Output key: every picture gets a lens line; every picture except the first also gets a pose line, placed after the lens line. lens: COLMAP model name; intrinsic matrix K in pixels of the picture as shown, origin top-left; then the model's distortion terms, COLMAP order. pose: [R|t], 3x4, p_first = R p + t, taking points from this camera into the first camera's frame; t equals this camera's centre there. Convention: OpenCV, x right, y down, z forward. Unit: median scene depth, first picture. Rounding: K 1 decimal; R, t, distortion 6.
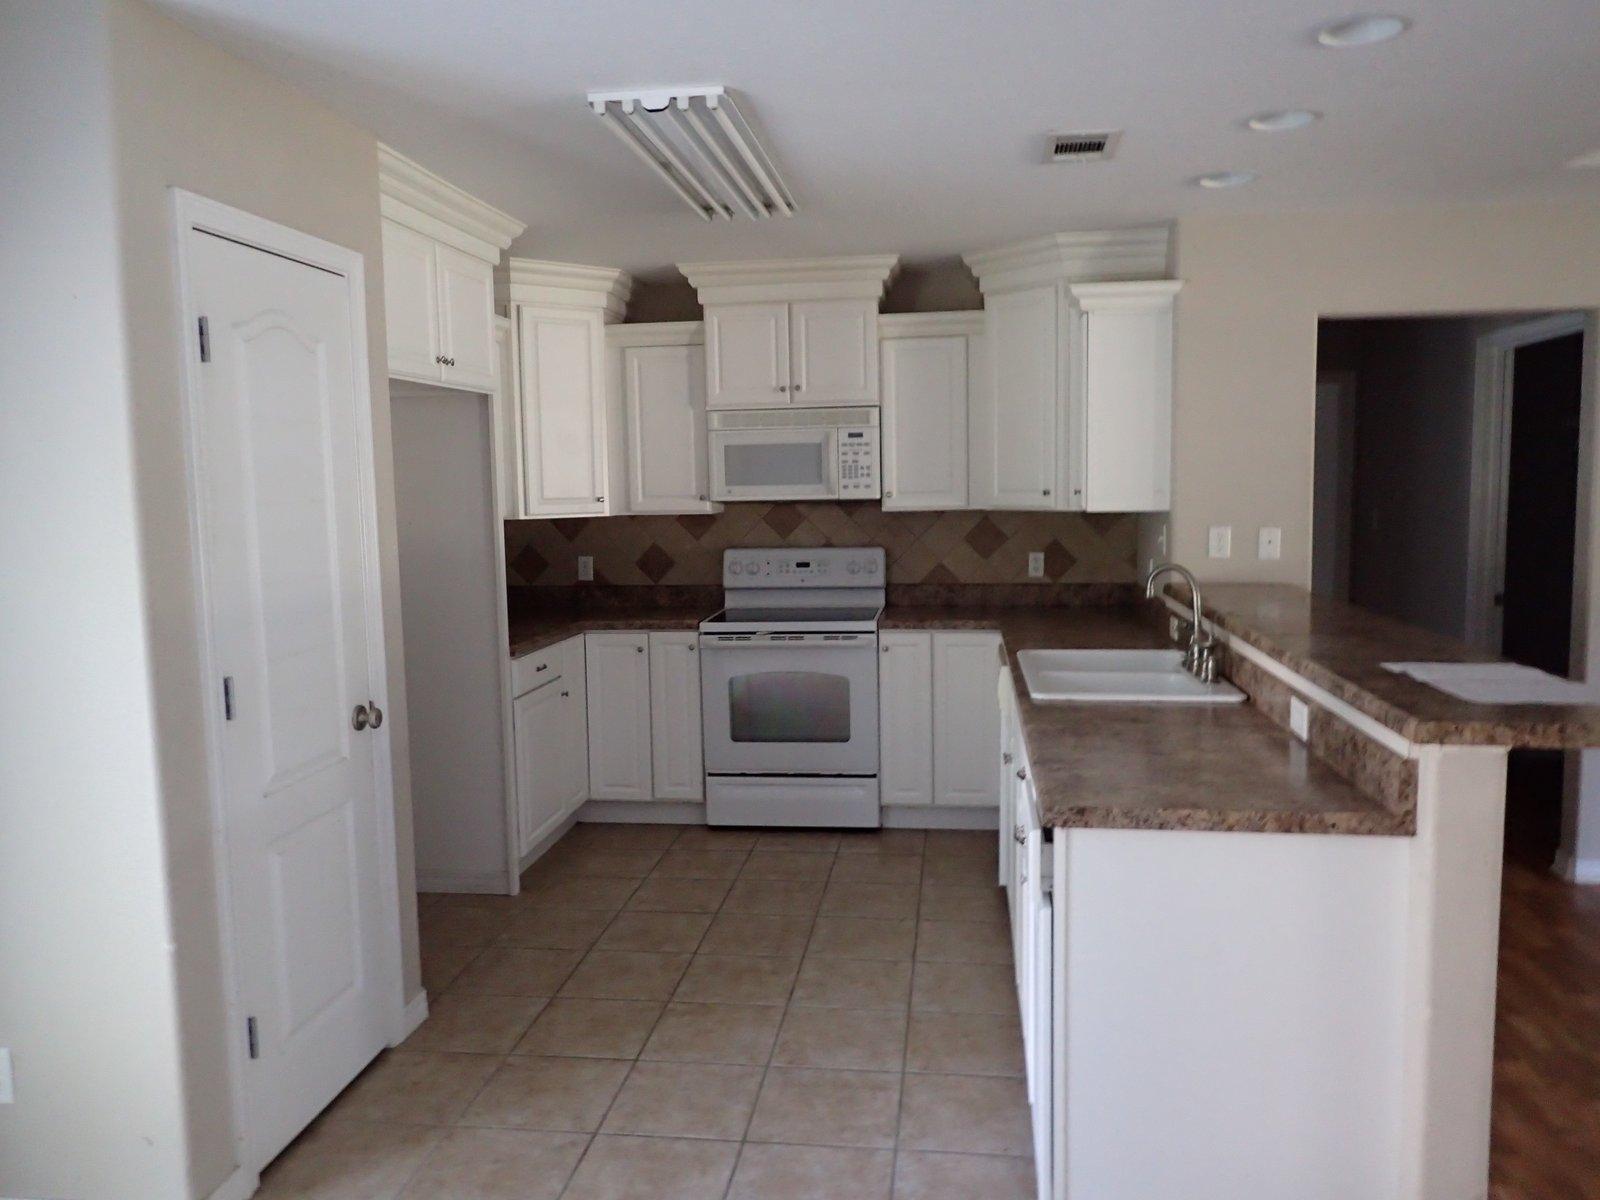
lens RADIAL K [[1189.9, 0, 805.5], [0, 1189.9, 604.5], [0, 0, 1]] dist [0.000642, 0.000160]
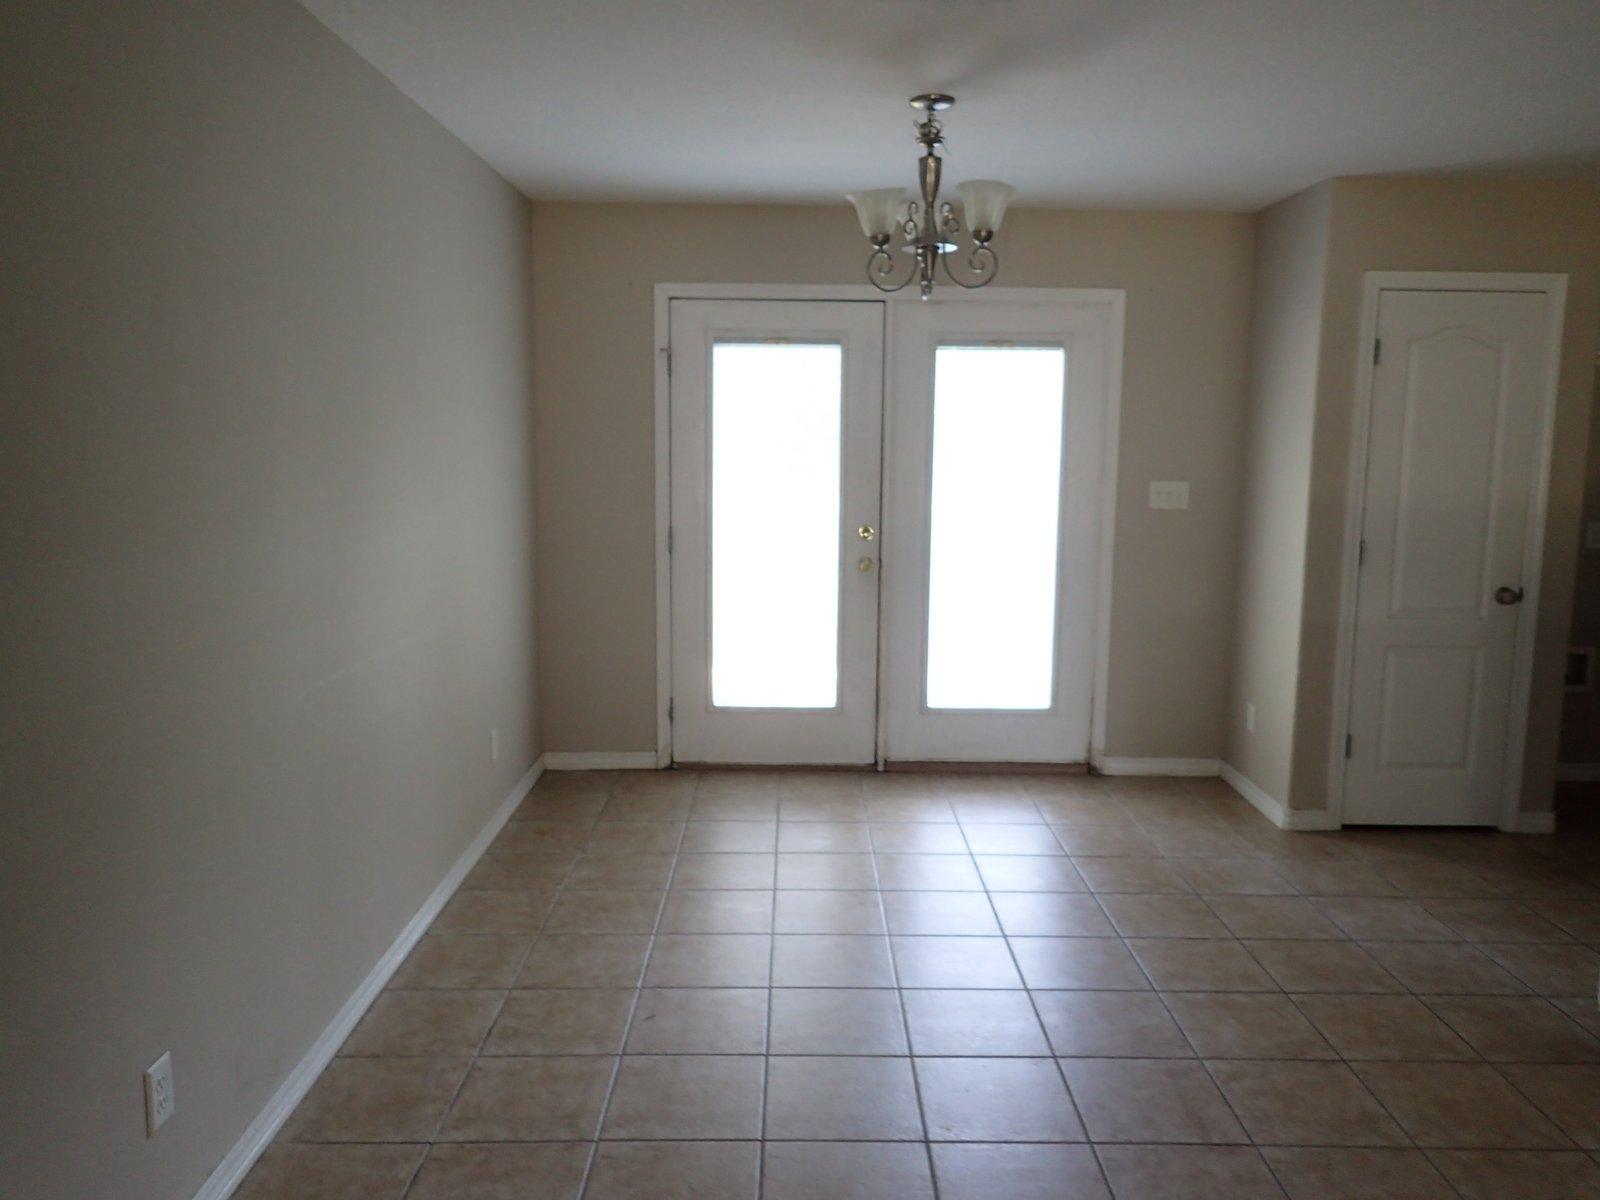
lens RADIAL K [[1189.9, 0, 805.5], [0, 1189.9, 604.5], [0, 0, 1]] dist [0.000642, 0.000160]
pose [[0.141508, 0.156115, -0.977550, 1.029571], [-0.119823, 0.982927, 0.139629, 0.004942], [0.982659, 0.097375, 0.157799, -0.085285]]
